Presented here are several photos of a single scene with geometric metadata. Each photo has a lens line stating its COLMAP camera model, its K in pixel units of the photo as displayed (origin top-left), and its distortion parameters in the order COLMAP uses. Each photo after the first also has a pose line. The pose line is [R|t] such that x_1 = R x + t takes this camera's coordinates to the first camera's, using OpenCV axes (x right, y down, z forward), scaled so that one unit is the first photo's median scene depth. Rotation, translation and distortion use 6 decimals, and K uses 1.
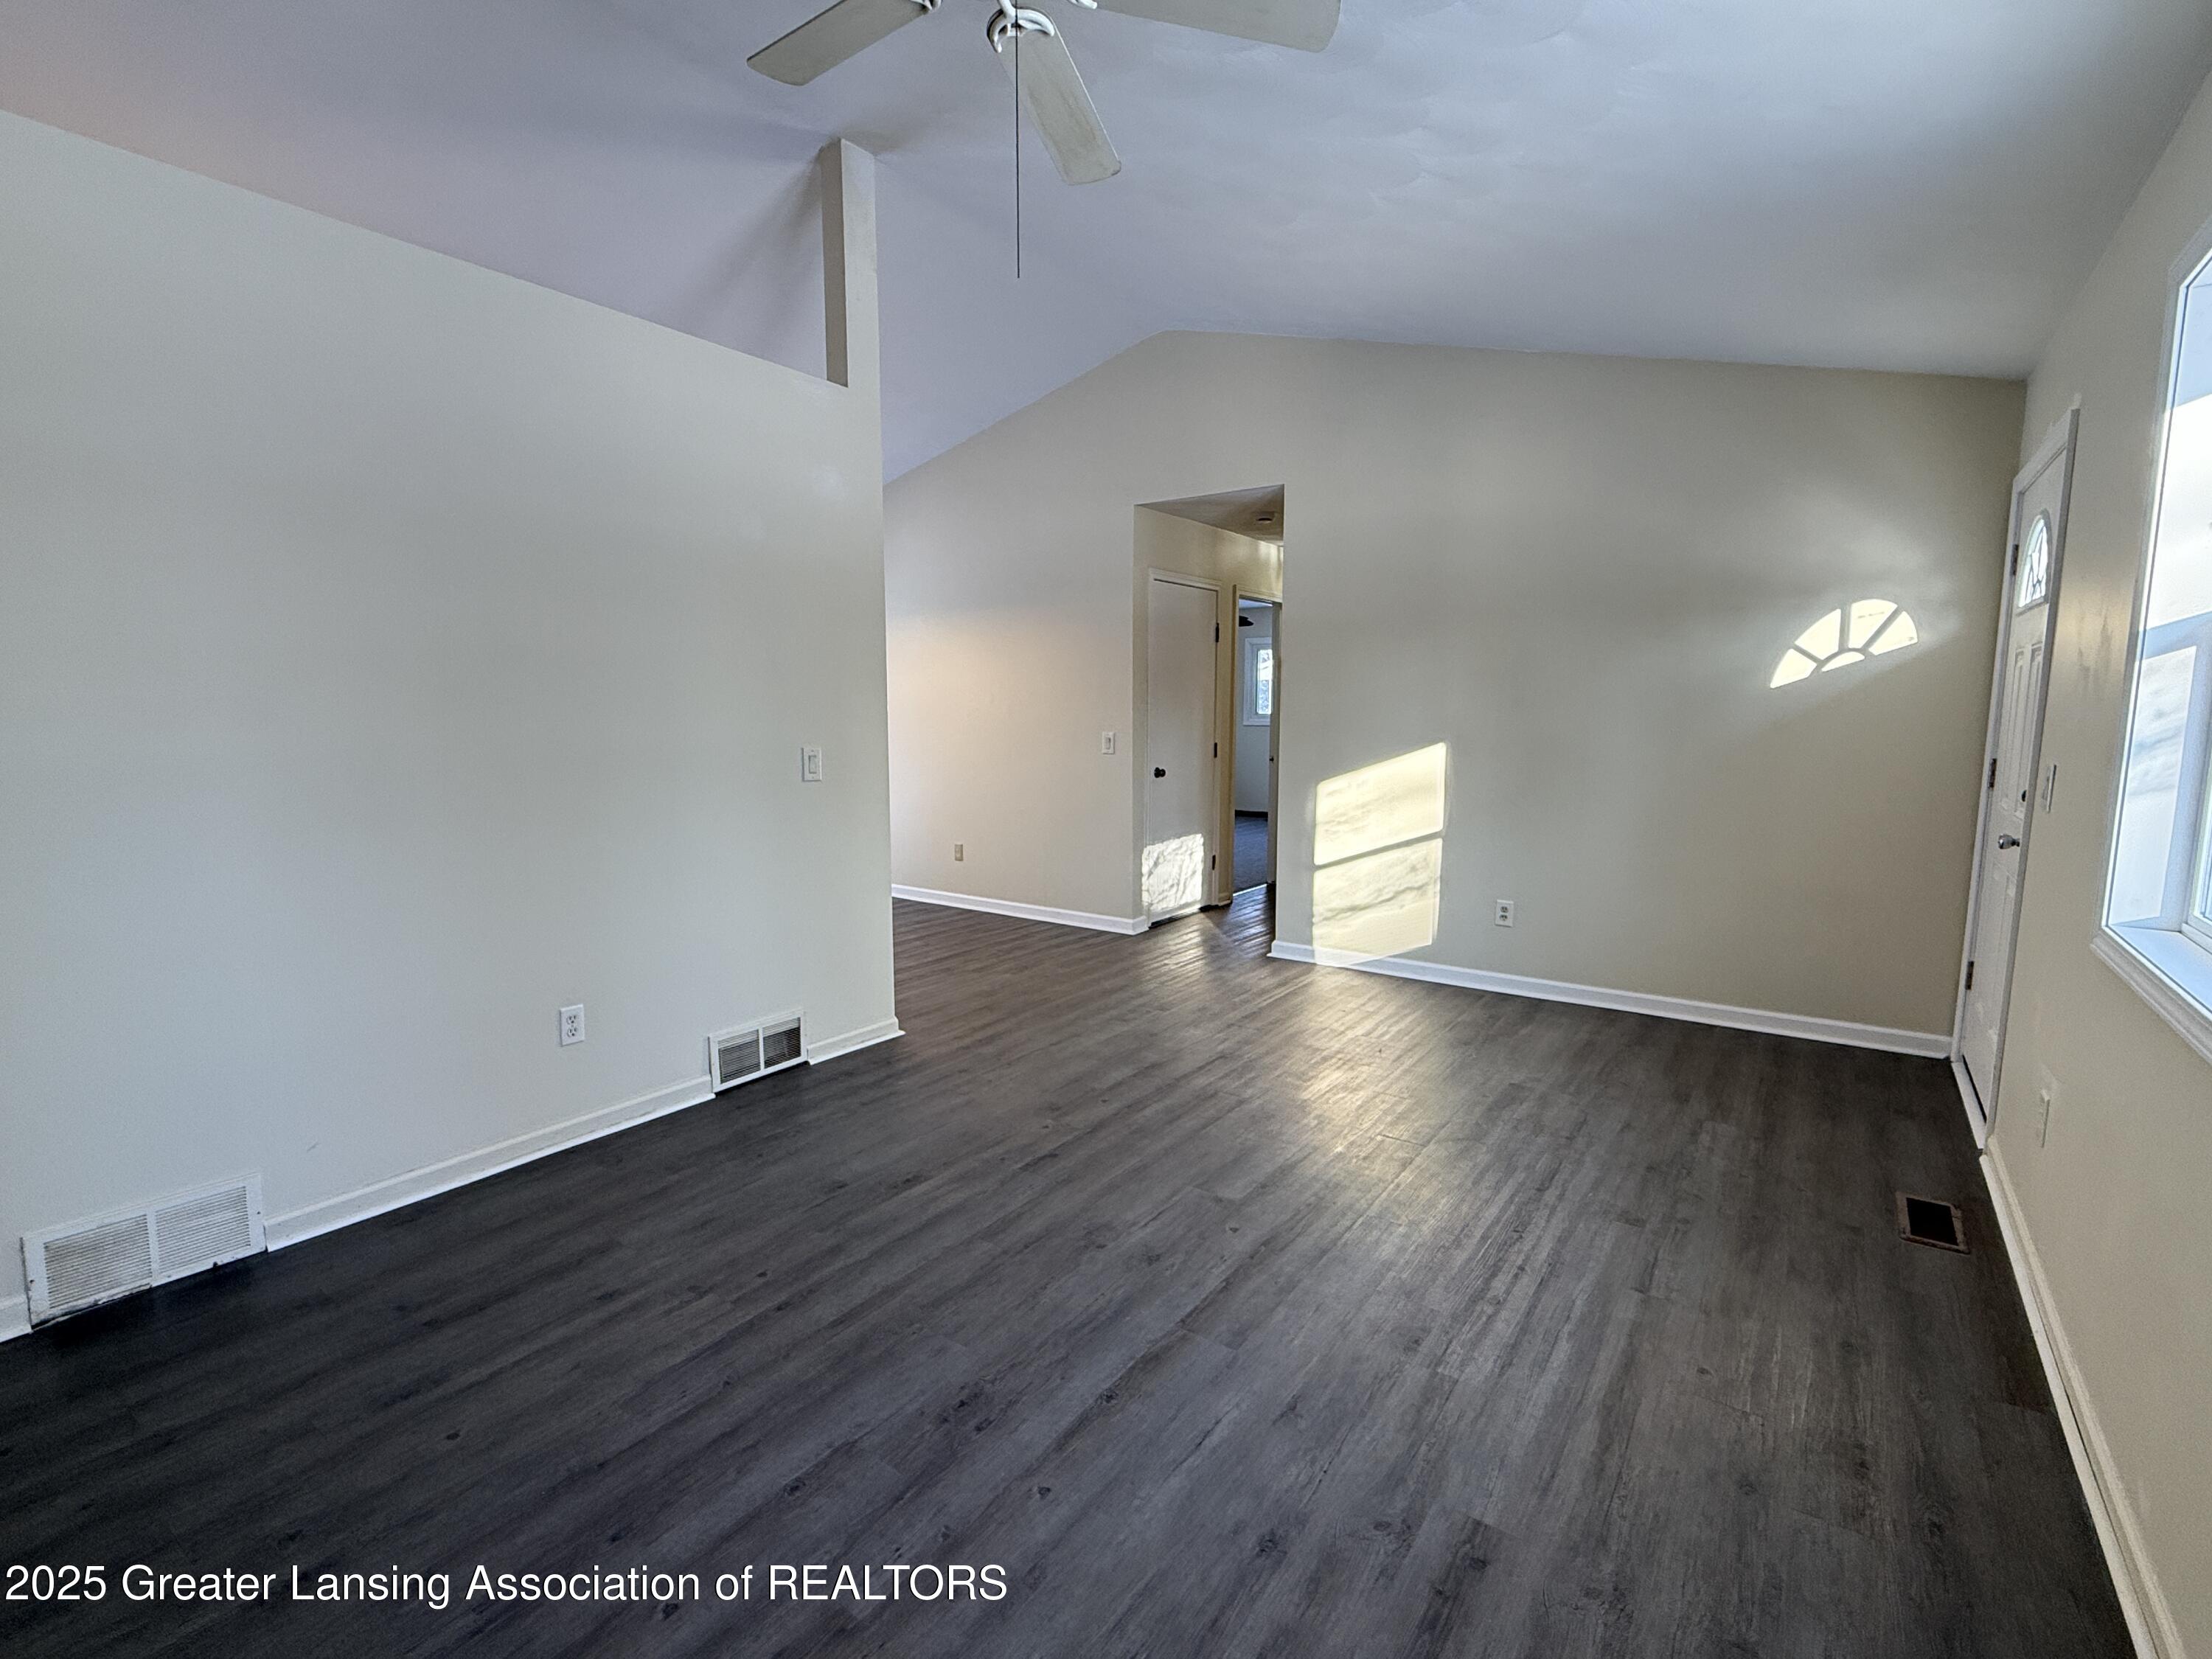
lens RADIAL K [[1019.1, 0, 1103.3], [0, 1019.1, 828.2], [0, 0, 1]] dist [-0.000886, -0.000672]
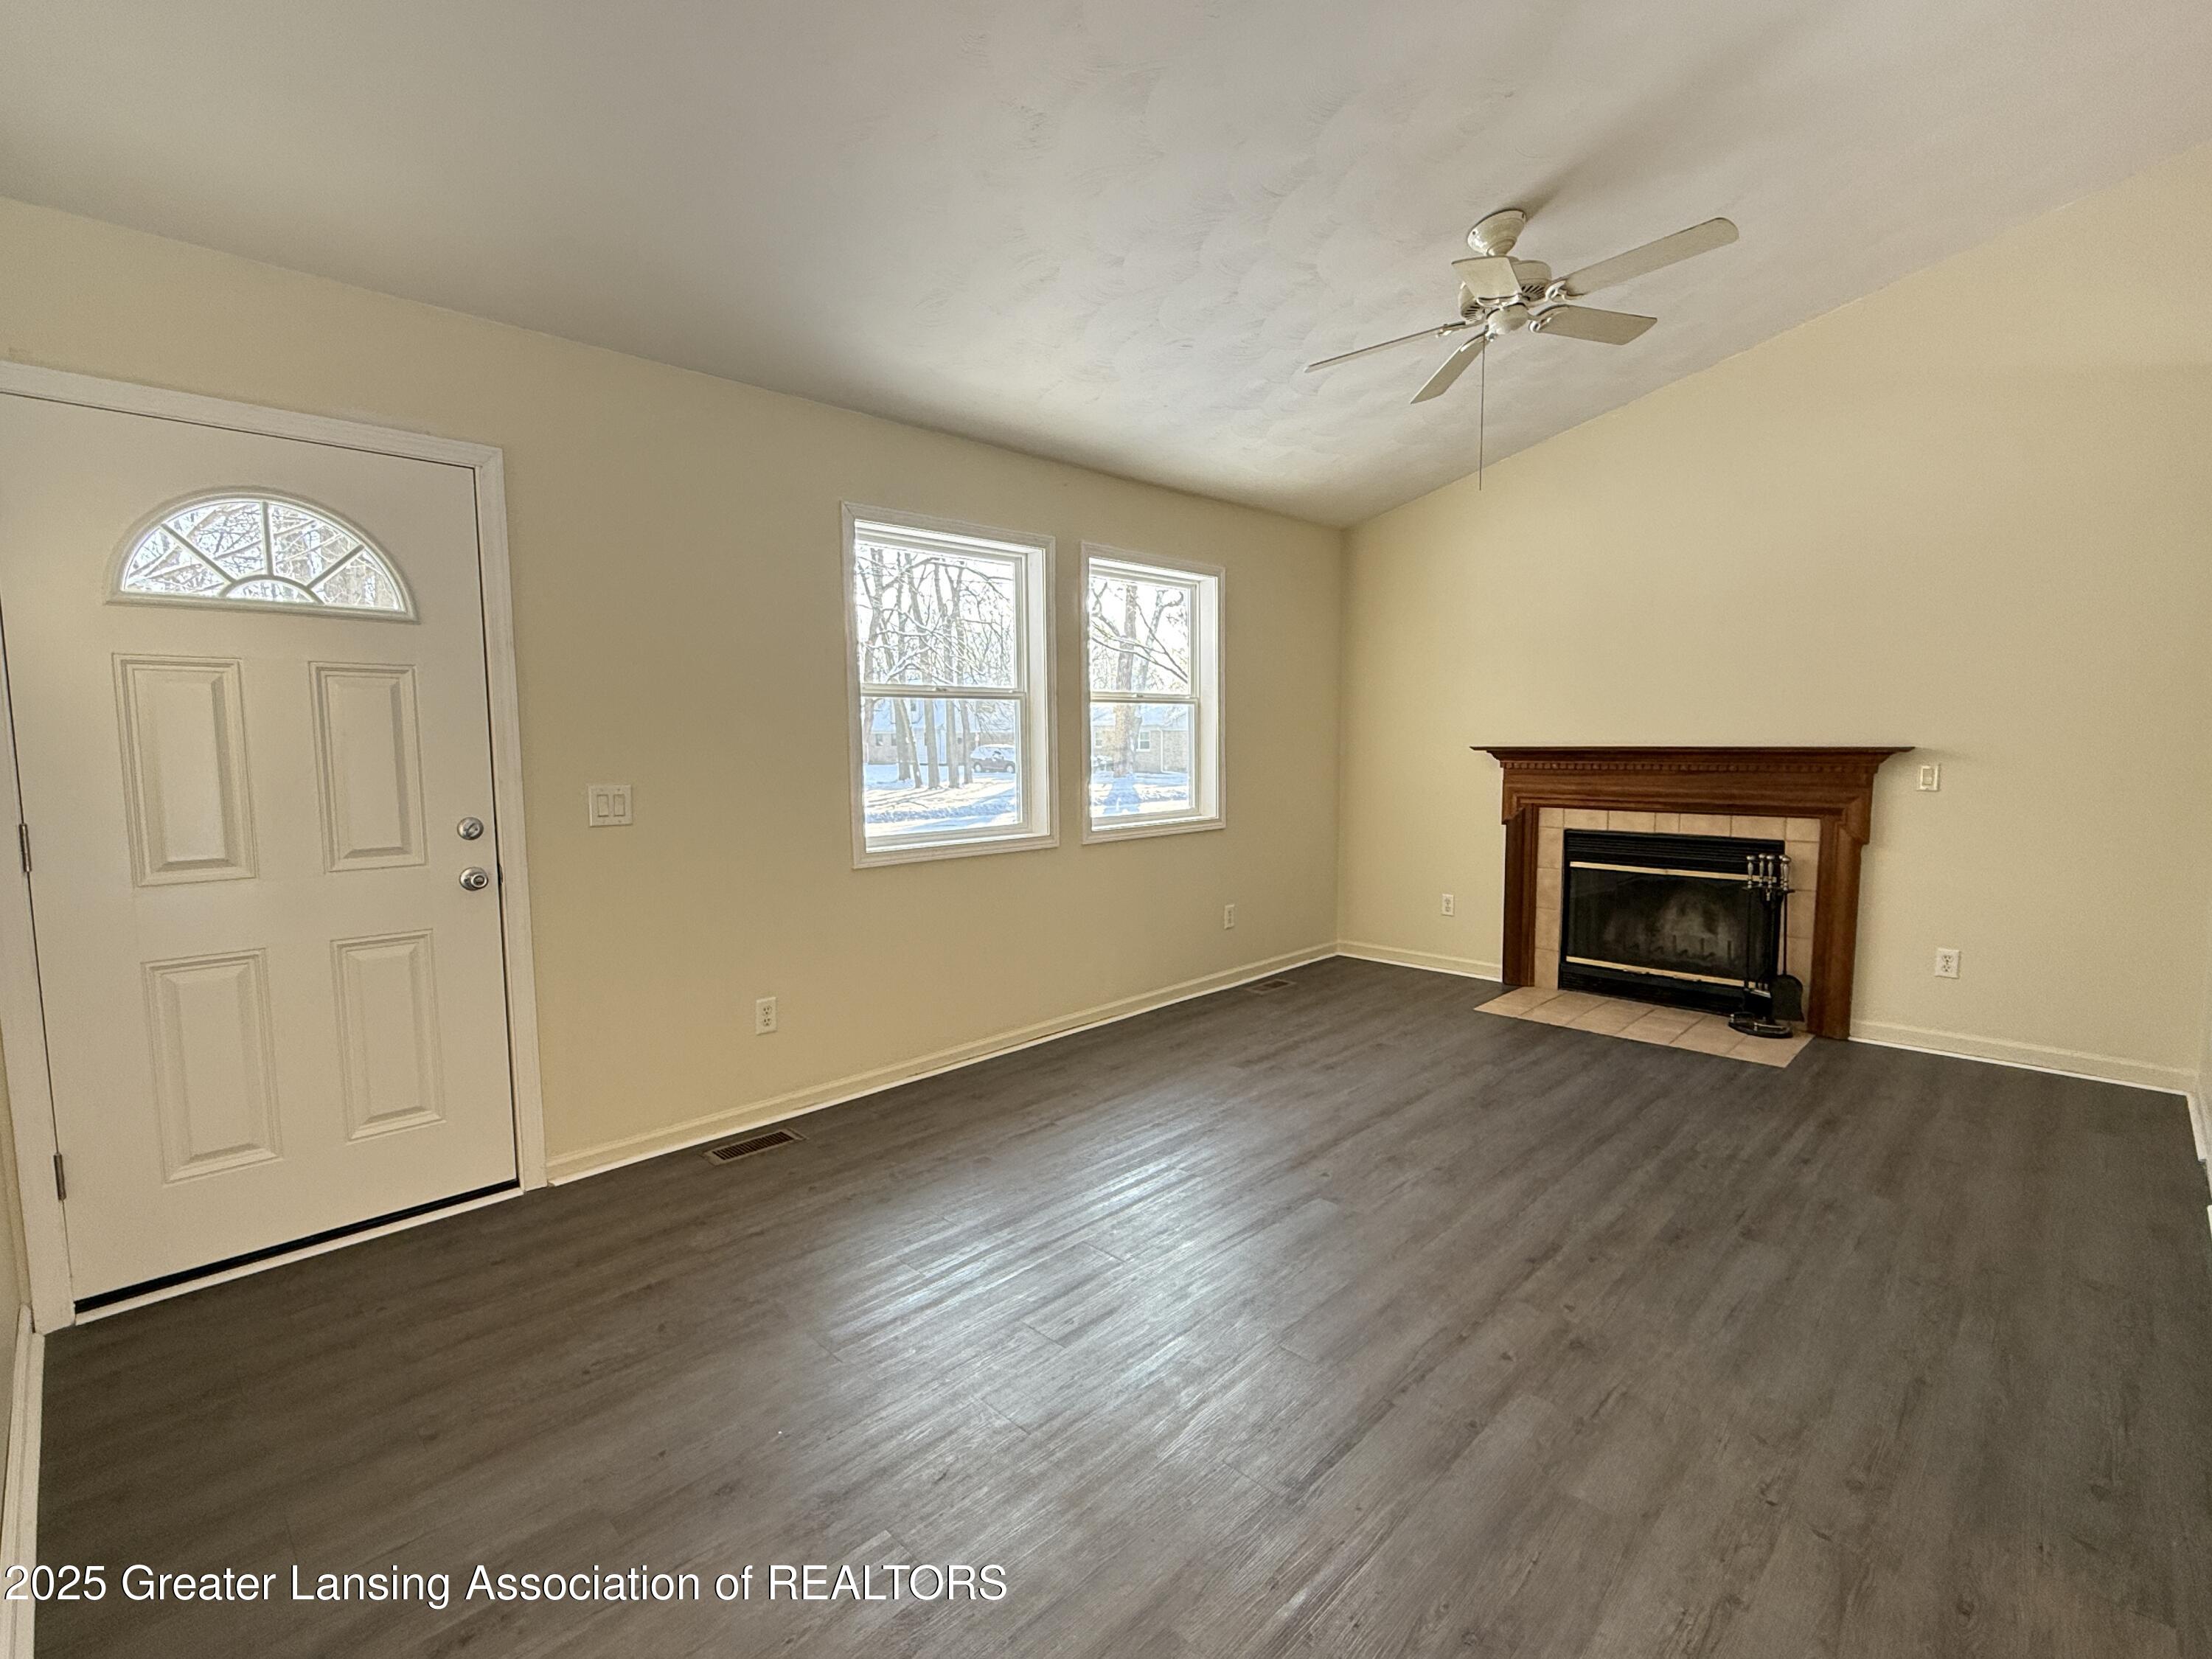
lens RADIAL K [[1019.1, 0, 1105.5], [0, 1019.1, 833.1], [0, 0, 1]] dist [-0.000886, -0.000672]
pose [[-0.987586, -0.007678, 0.156894, 0.202785], [0.026332, 0.976580, 0.213537, -0.253500], [-0.154859, 0.215017, -0.964254, 2.140113]]
